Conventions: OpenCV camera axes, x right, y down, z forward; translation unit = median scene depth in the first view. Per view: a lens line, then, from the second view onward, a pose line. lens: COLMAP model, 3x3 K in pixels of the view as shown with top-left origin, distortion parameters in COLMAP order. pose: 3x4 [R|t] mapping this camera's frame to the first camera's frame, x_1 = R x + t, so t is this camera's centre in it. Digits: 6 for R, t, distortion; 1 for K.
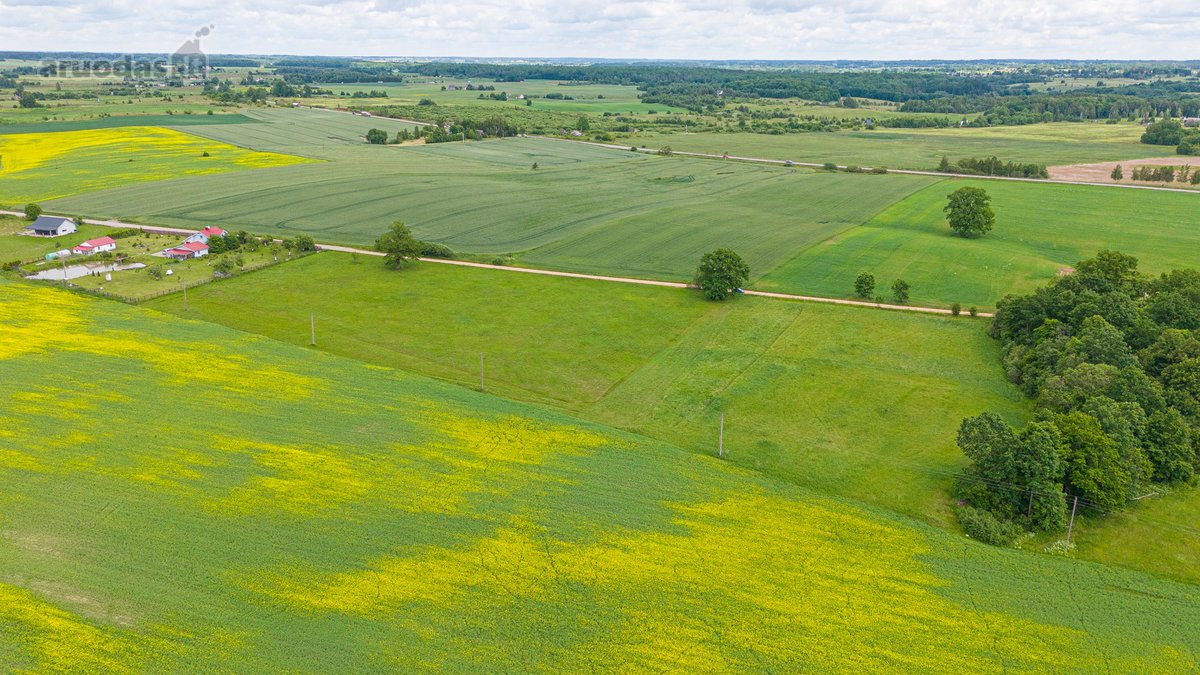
lens RADIAL K [[879.5, 0, 600.6], [0, 879.5, 341.4], [0, 0, 1]] dist [0.075003, -0.071936]
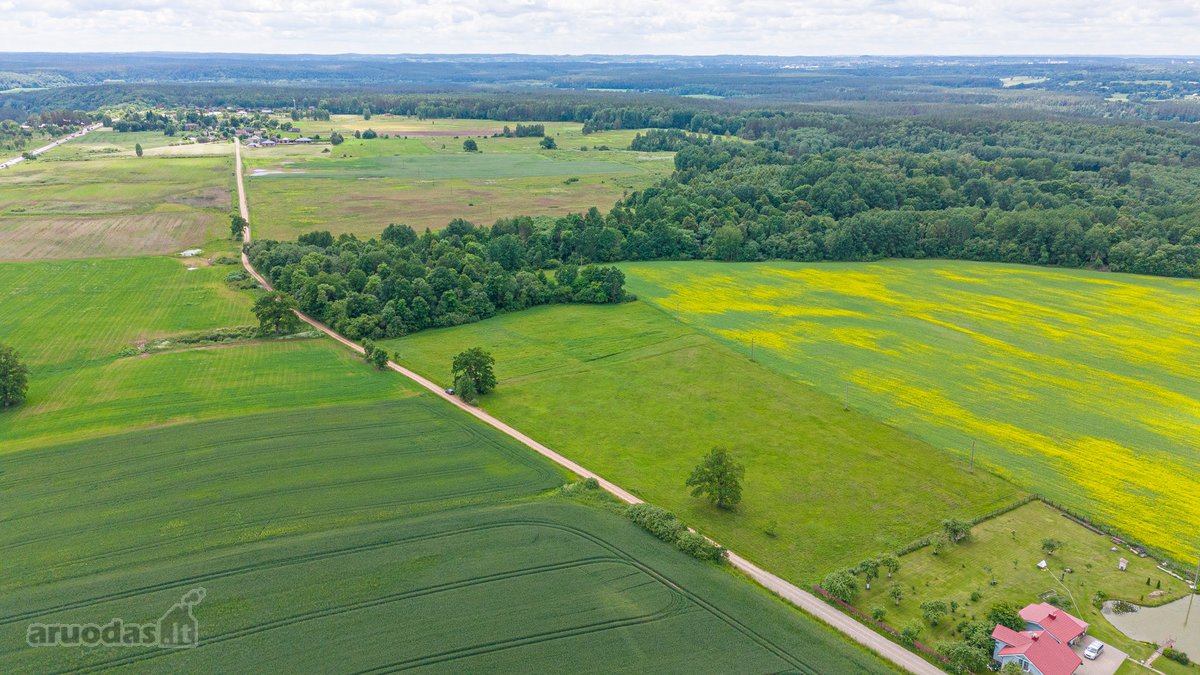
lens RADIAL K [[879.5, 0, 599.9], [0, 879.5, 343.7], [0, 0, 1]] dist [0.075003, -0.071936]
pose [[-0.829059, -0.184516, 0.527839, -0.684856], [0.159972, 0.826259, 0.540097, -0.818225], [-0.535789, 0.532211, -0.655501, 1.975361]]
